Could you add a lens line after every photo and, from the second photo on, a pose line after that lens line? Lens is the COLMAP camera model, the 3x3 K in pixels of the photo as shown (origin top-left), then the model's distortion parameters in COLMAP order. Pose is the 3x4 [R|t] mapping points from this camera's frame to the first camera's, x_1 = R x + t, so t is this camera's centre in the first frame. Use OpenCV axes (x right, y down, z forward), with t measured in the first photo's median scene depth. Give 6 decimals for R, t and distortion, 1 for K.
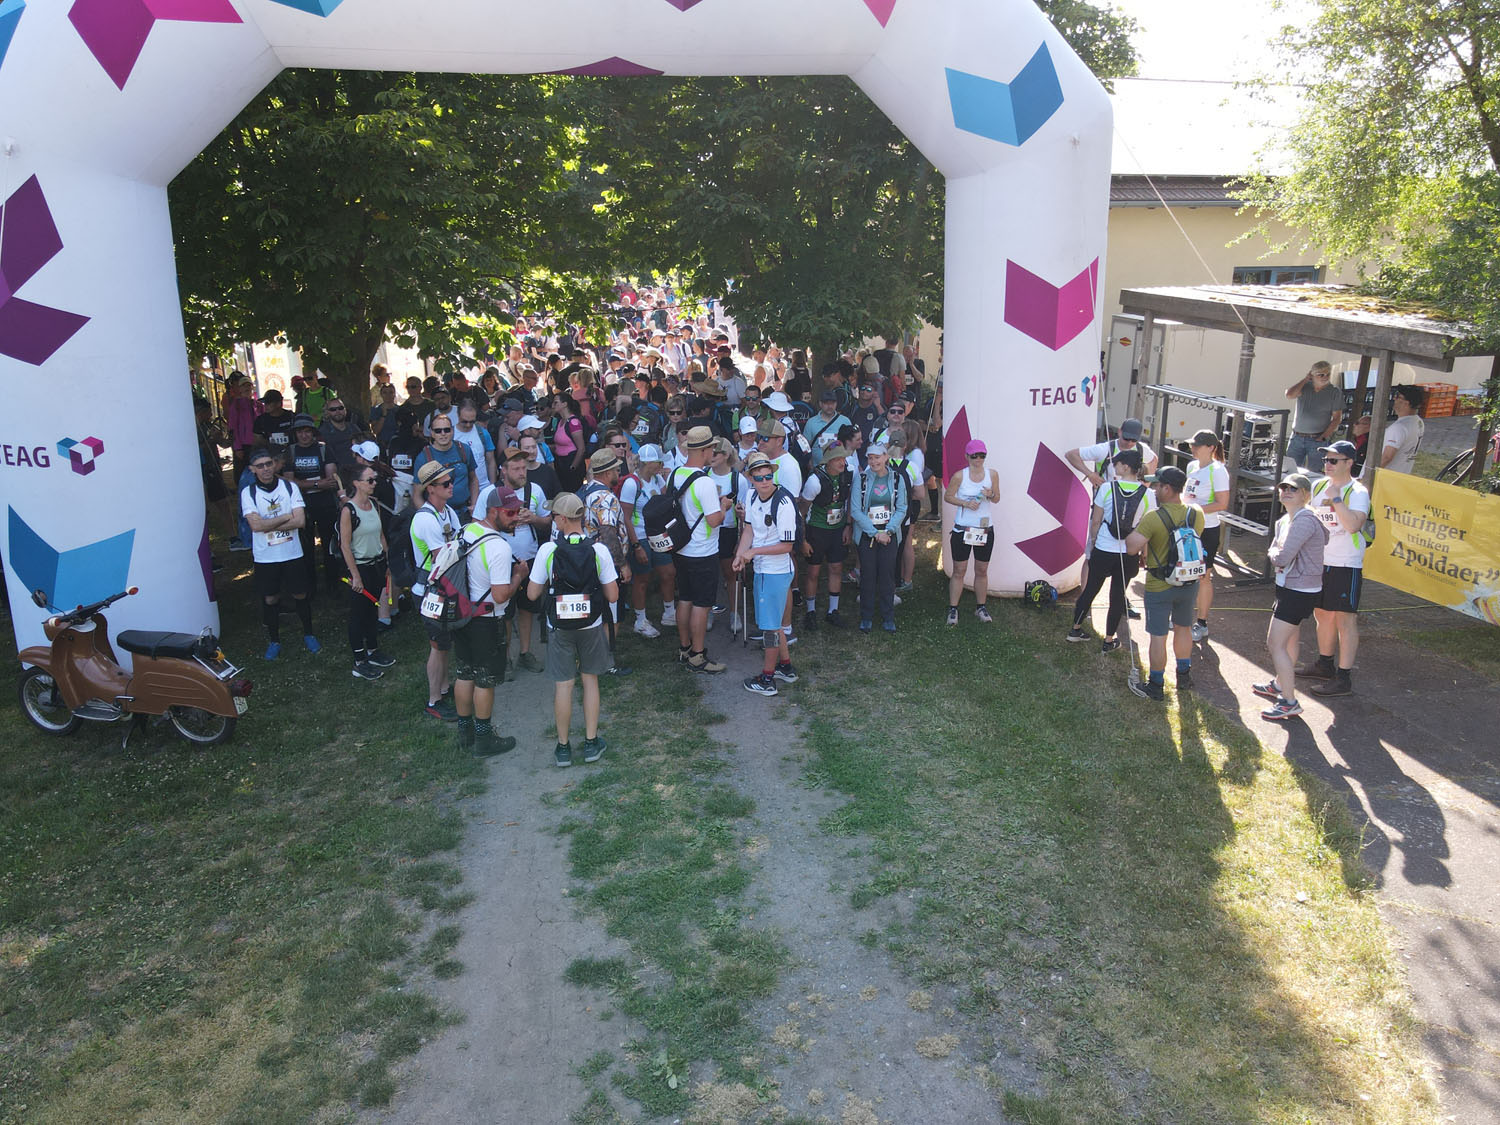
lens RADIAL K [[1103.9, 0, 751.7], [0, 1103.9, 573.6], [0, 0, 1]] dist [0.020607, -0.003759]
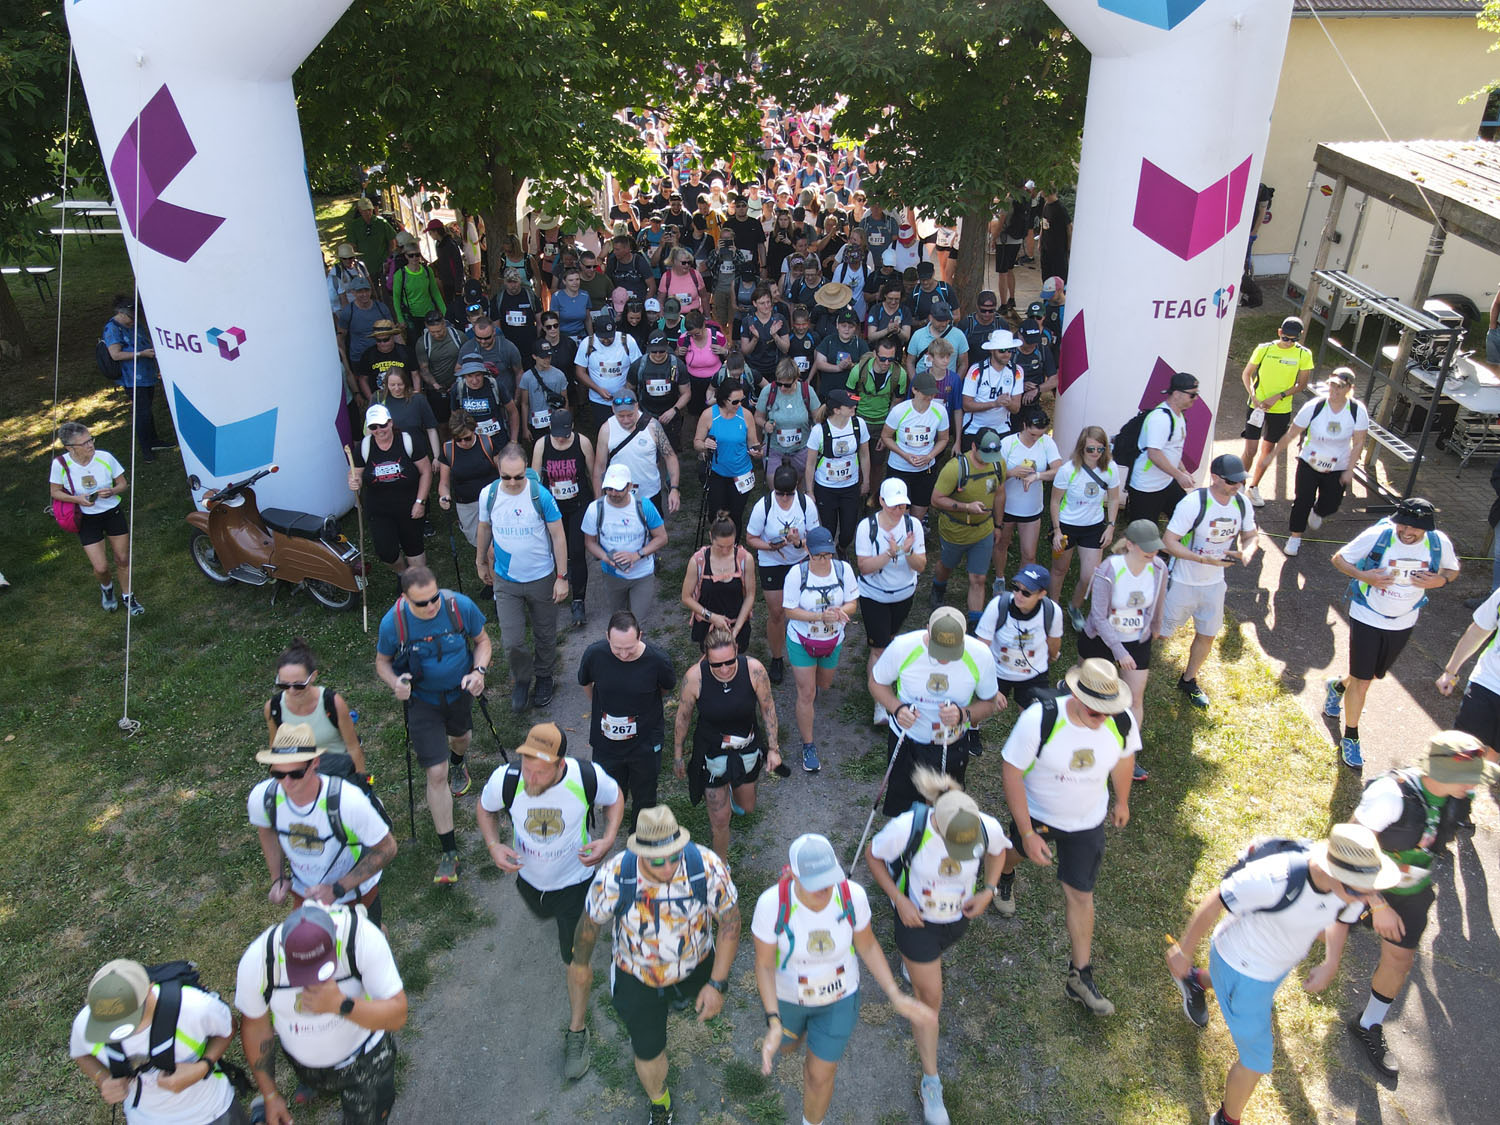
lens RADIAL K [[1103.9, 0, 751.7], [0, 1103.9, 573.6], [0, 0, 1]] dist [0.020607, -0.003759]
pose [[0.981820, 0.094653, -0.164533, 0.143268], [-0.055992, 0.972651, 0.225423, -0.205134], [0.181370, -0.212112, 0.960267, -0.018196]]
